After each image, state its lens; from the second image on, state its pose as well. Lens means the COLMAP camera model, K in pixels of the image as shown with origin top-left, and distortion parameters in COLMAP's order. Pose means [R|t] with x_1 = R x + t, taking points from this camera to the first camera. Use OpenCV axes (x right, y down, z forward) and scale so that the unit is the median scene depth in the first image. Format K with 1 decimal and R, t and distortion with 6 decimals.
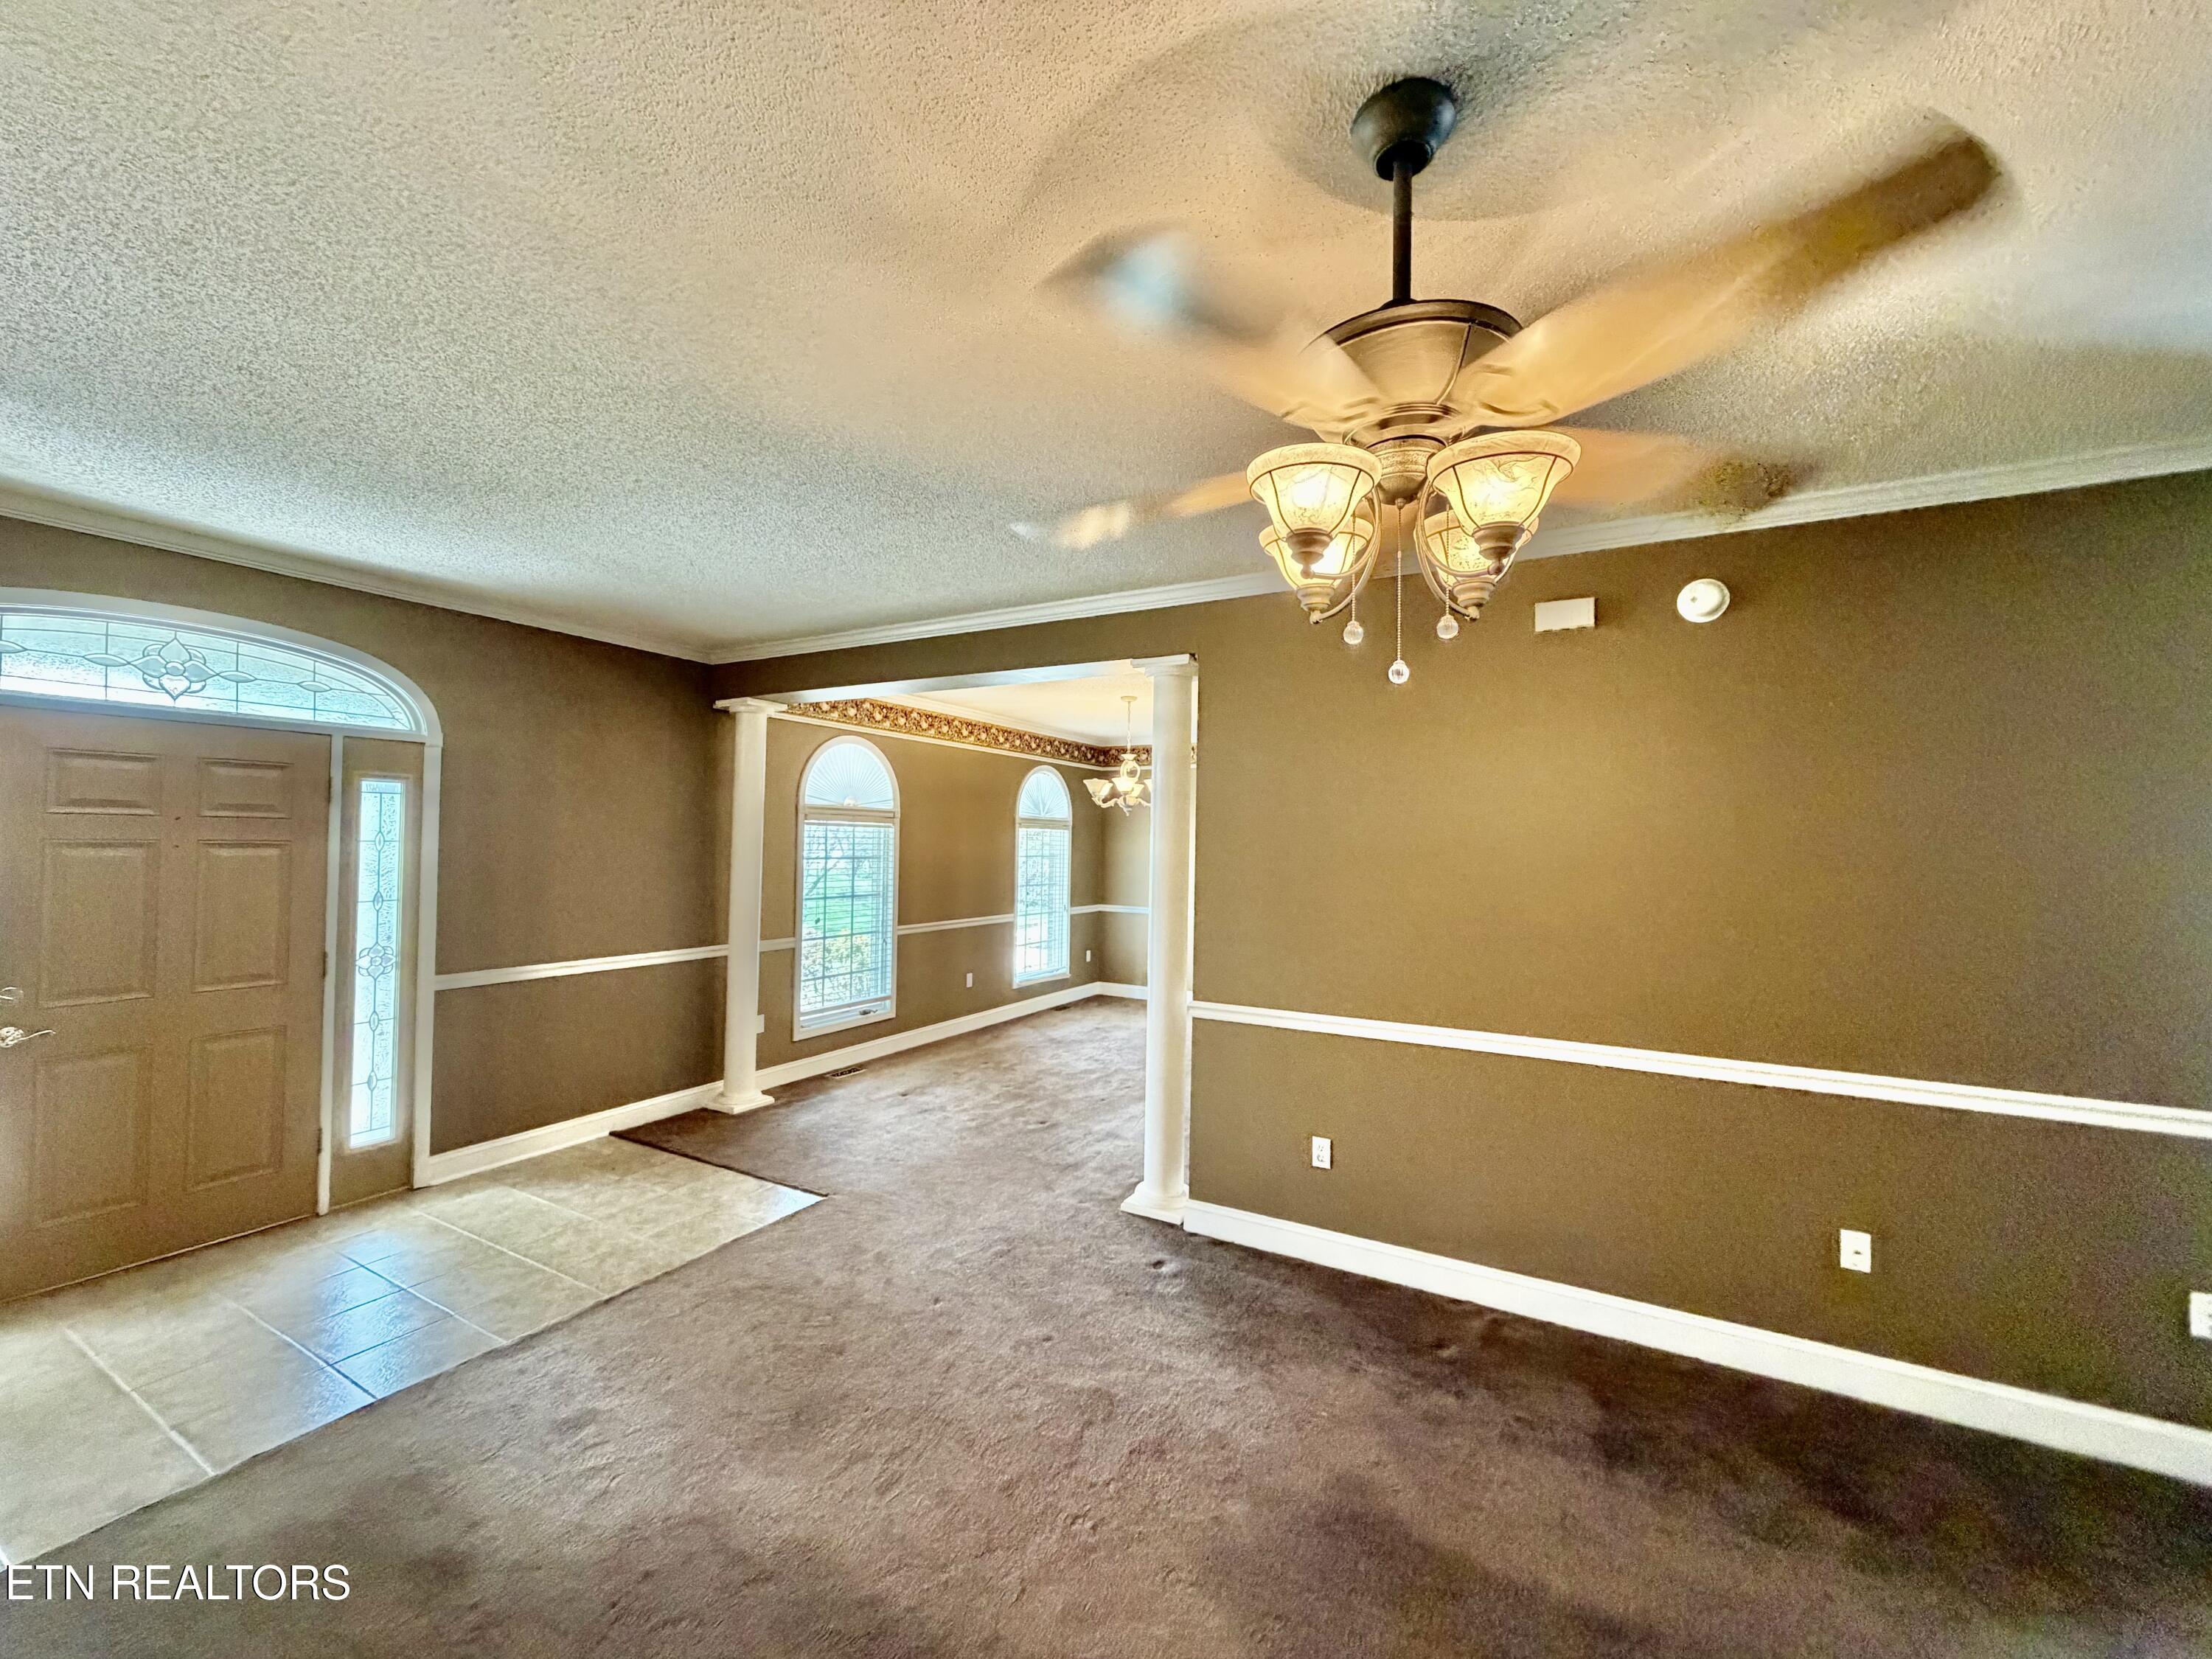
lens RADIAL K [[876.4, 0, 1102.0], [0, 876.4, 823.7], [0, 0, 1]] dist [-0.000314, 0.000033]
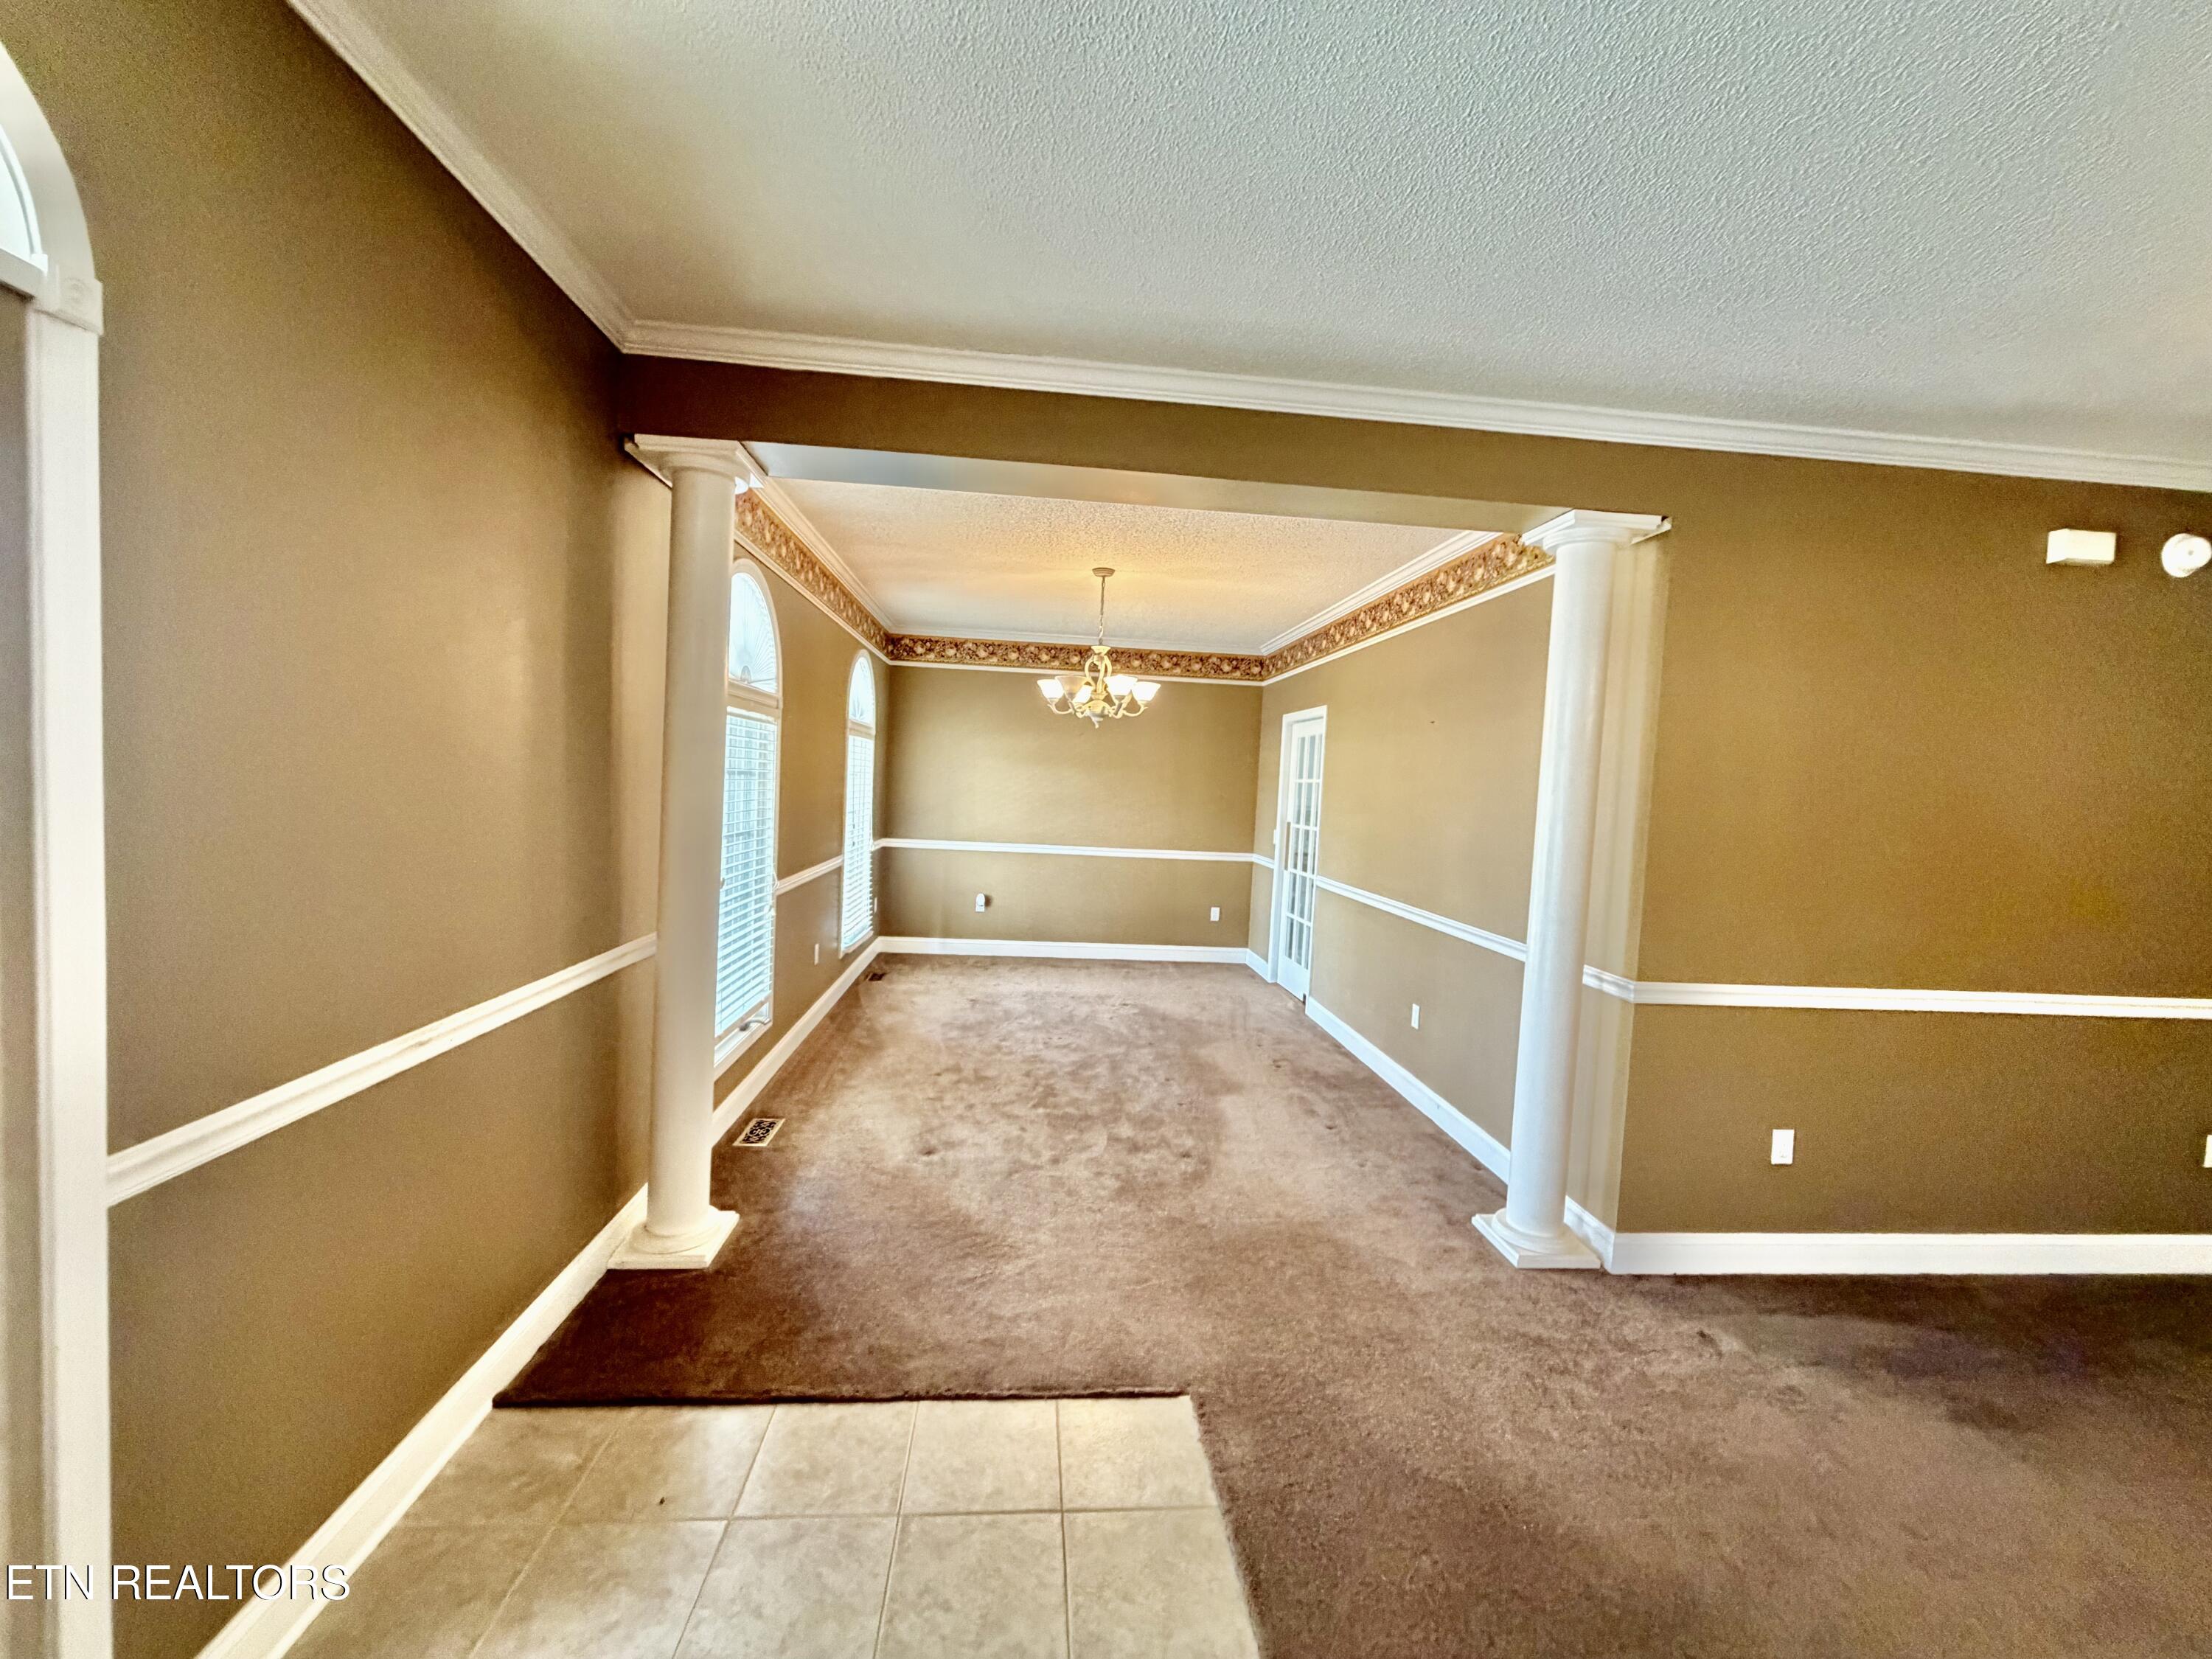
lens RADIAL K [[876.4, 0, 1098.8], [0, 876.4, 825.7], [0, 0, 1]] dist [-0.000314, 0.000033]
pose [[0.827438, -0.003597, 0.561545, -0.463995], [-0.048404, 0.995801, 0.077702, 0.019317], [-0.559467, -0.091475, 0.823790, 0.421539]]
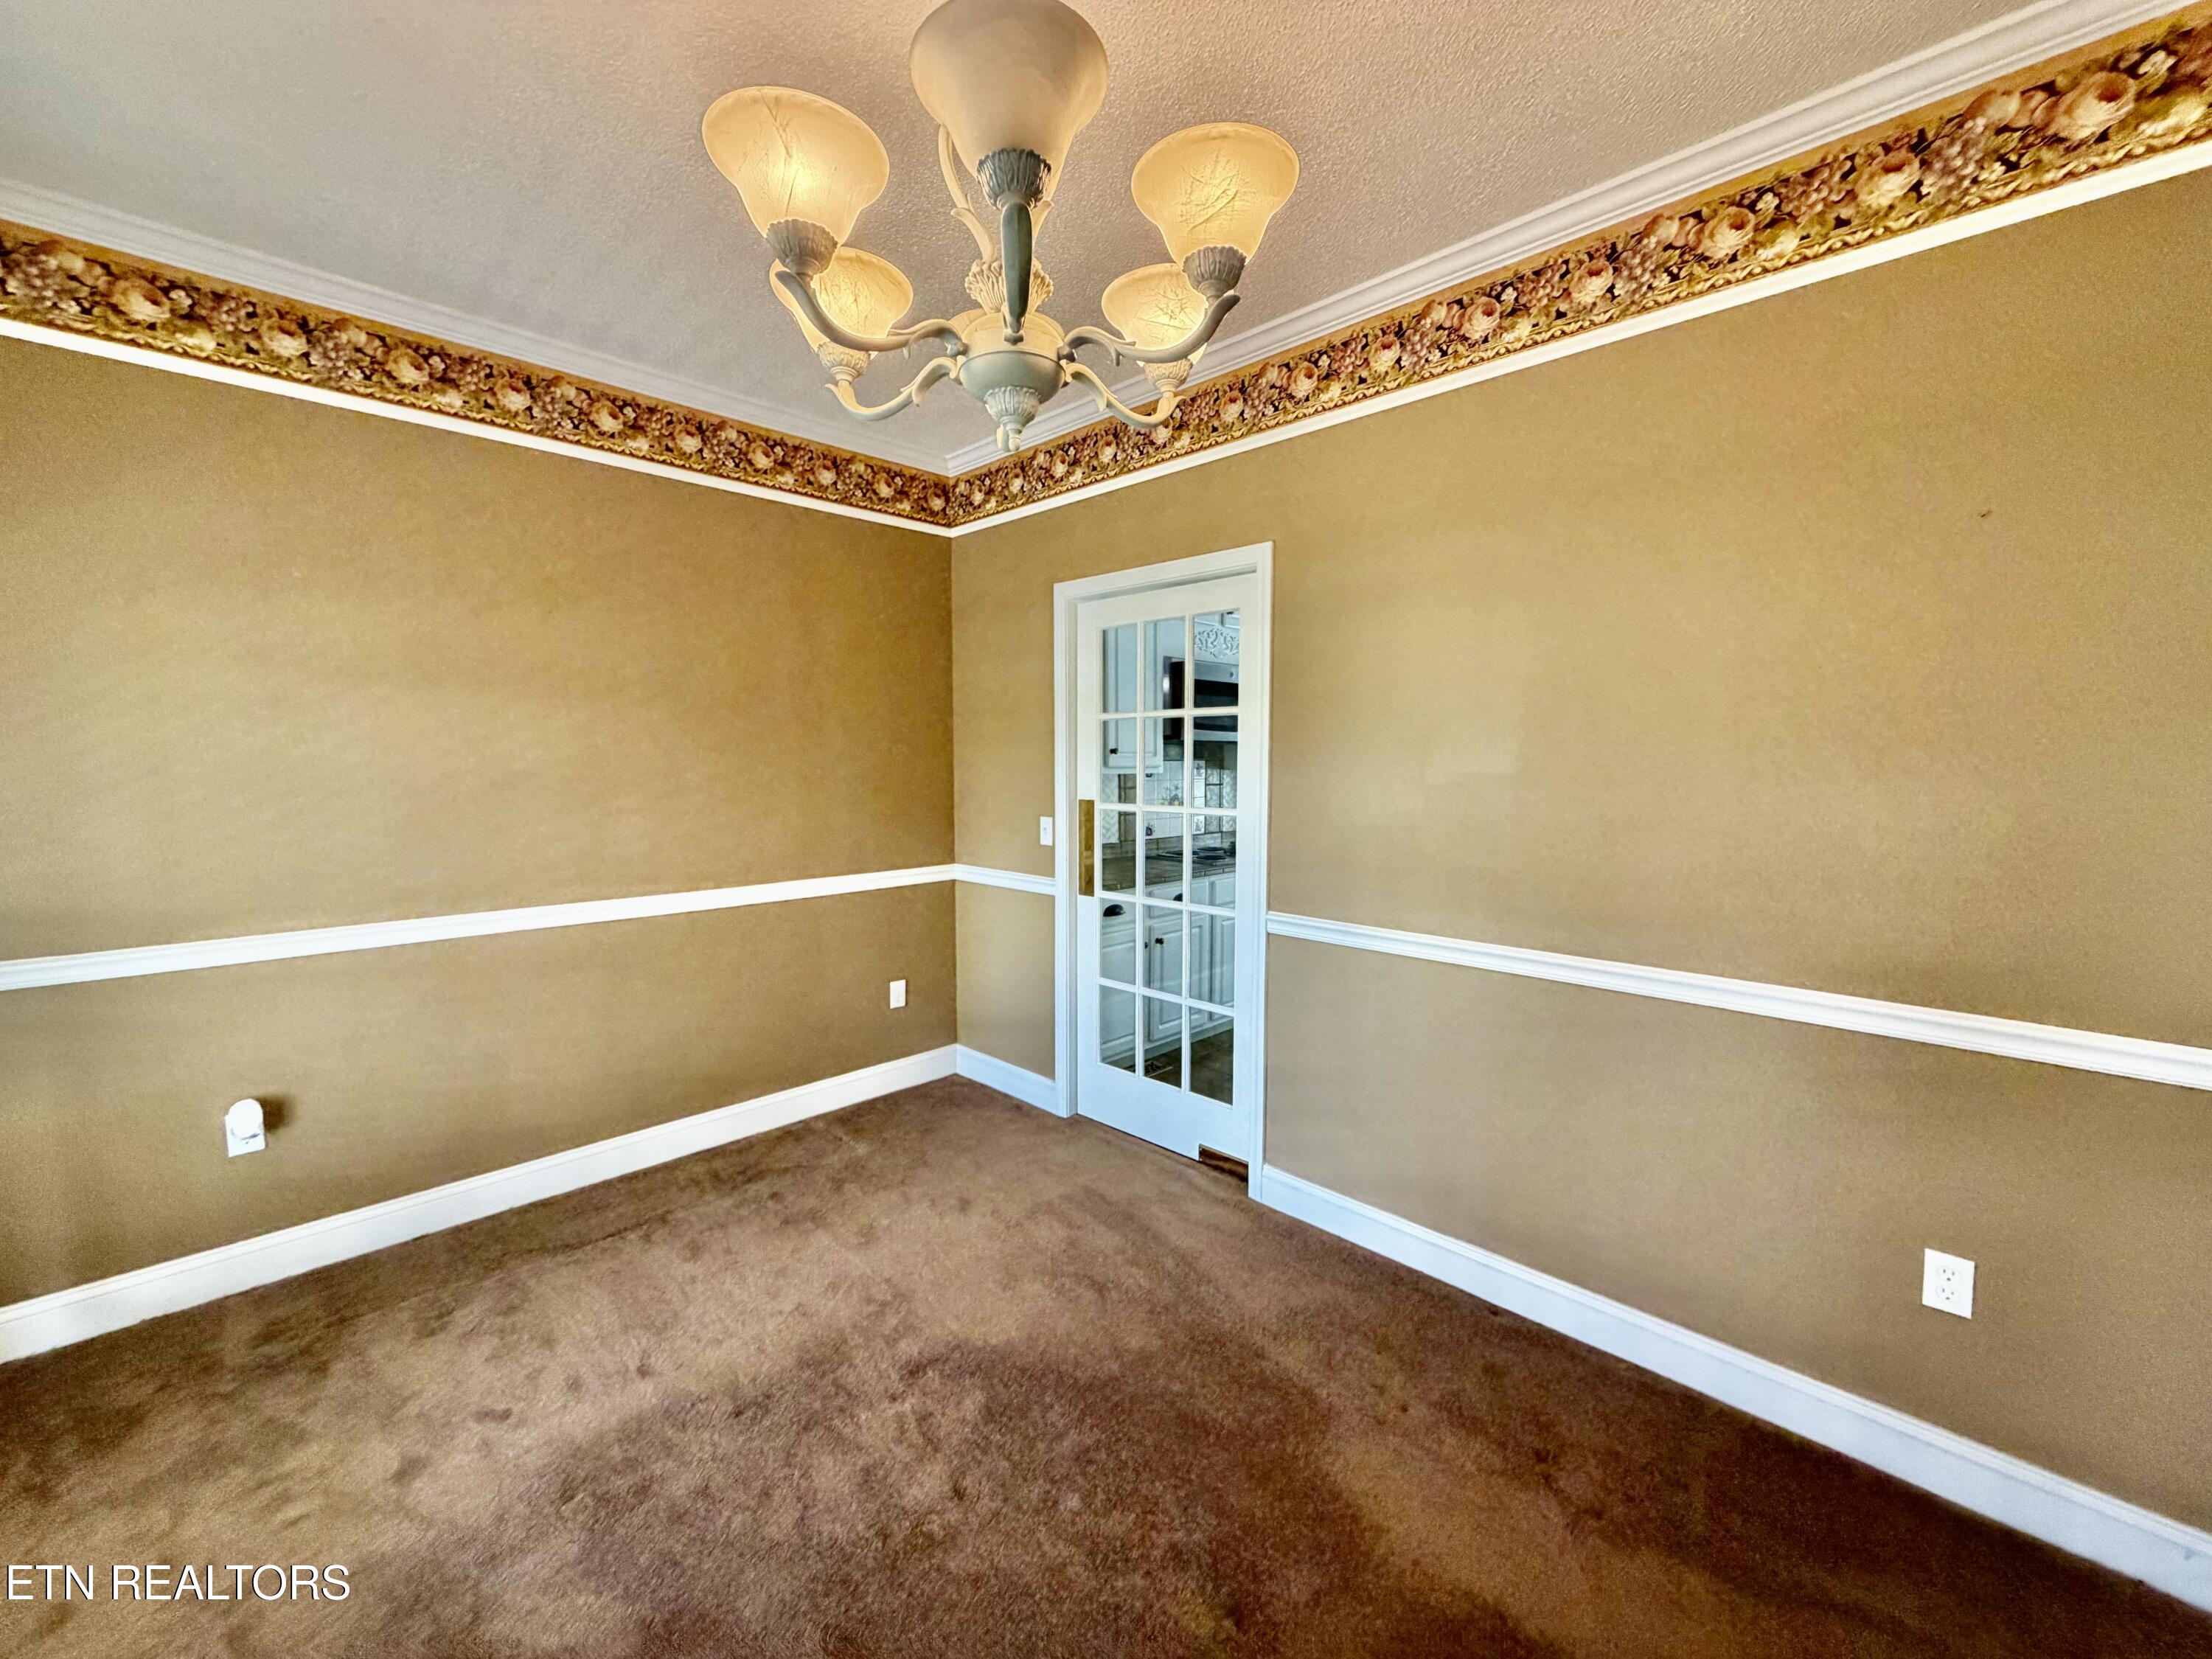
lens RADIAL K [[876.4, 0, 1109.7], [0, 876.4, 829.6], [0, 0, 1]] dist [-0.000314, 0.000033]
pose [[0.266464, -0.071137, 0.961216, -0.151410], [-0.034619, 0.995923, 0.083302, 0.064881], [-0.963223, -0.055473, 0.262915, 1.090780]]
